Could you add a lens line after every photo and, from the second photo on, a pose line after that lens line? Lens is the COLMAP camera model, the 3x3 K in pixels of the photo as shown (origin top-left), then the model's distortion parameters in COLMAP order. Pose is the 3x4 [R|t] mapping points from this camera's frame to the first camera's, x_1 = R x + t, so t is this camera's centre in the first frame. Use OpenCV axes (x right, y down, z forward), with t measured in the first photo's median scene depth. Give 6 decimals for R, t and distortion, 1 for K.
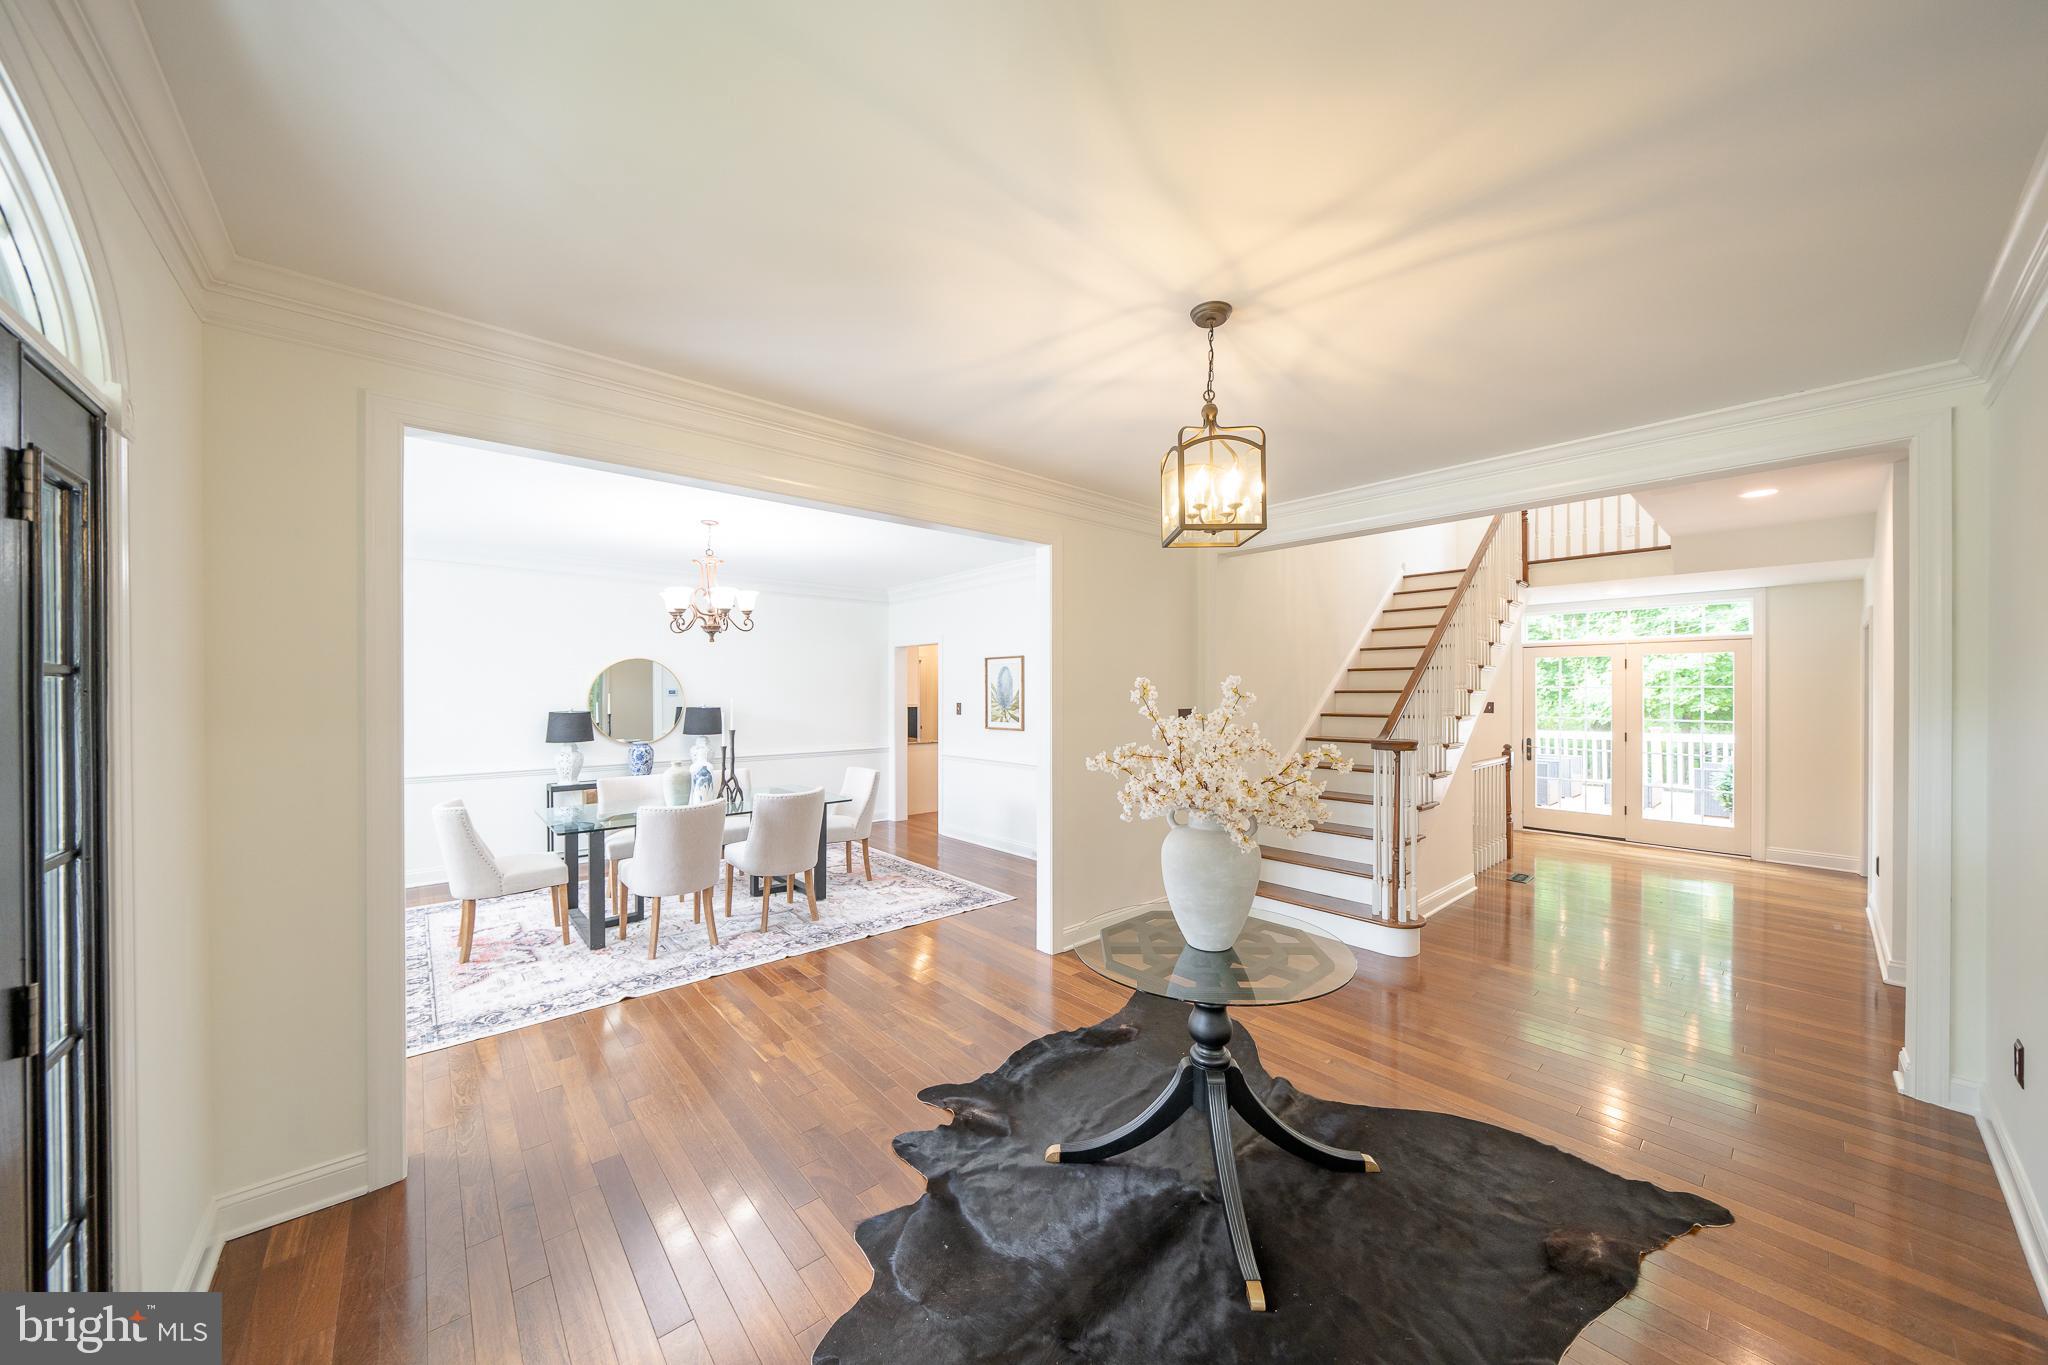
lens RADIAL K [[700.4, 0, 1026.8], [0, 700.4, 689.0], [0, 0, 1]] dist [-0.002311, -0.000030]
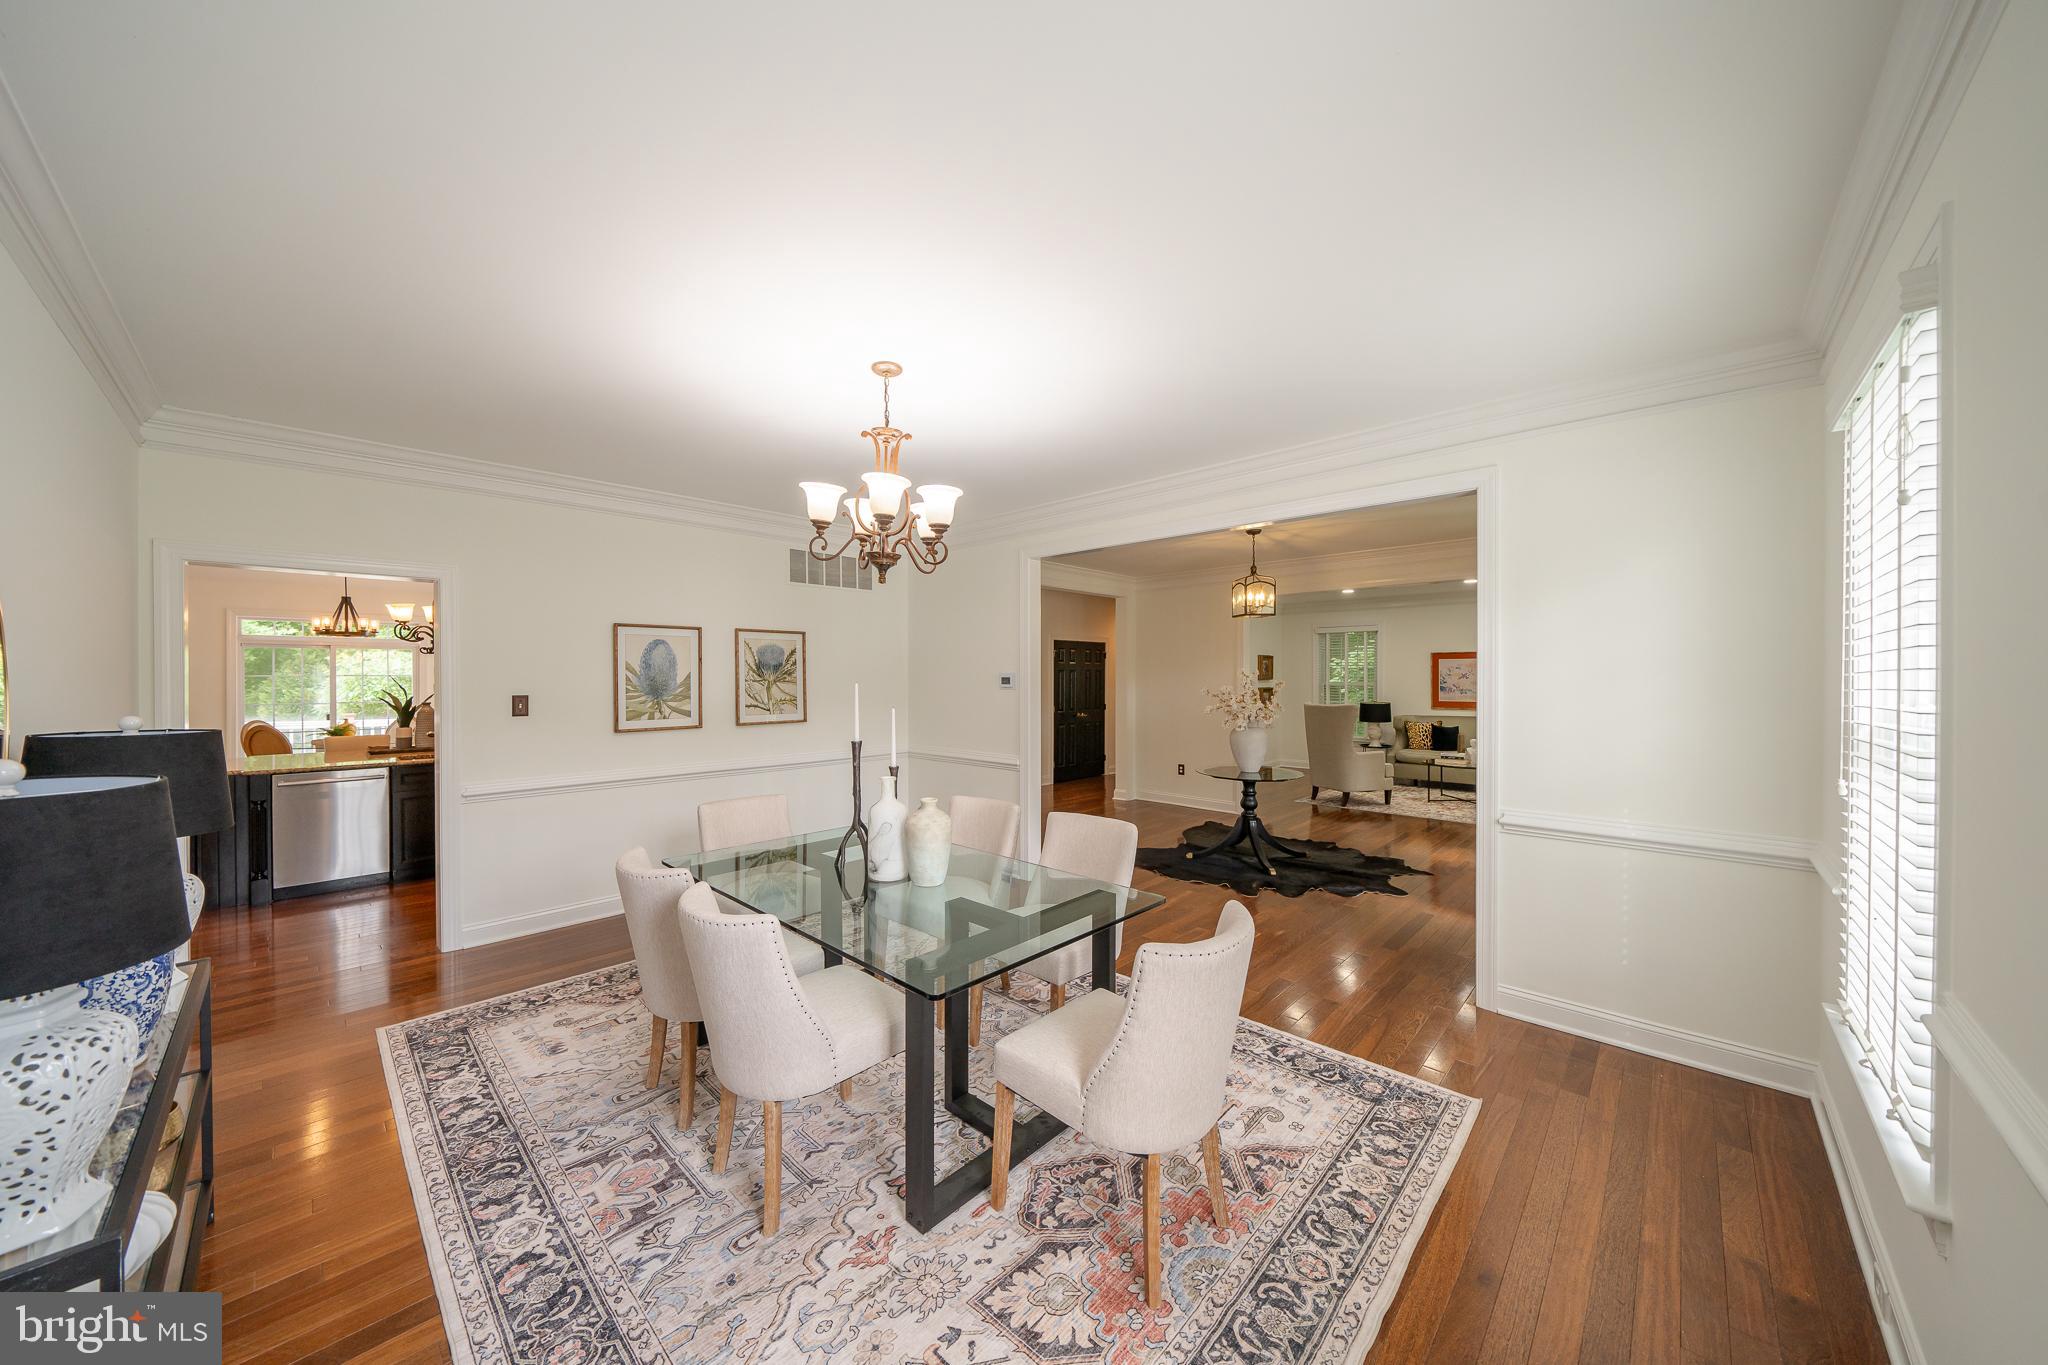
lens RADIAL K [[700.4, 0, 1030.4], [0, 700.4, 684.6], [0, 0, 1]] dist [-0.002311, -0.000030]
pose [[-0.108224, -0.008619, 0.994089, -0.771176], [-0.000695, 0.999963, 0.008594, 0.006679], [-0.994126, 0.000239, -0.108226, 0.720424]]
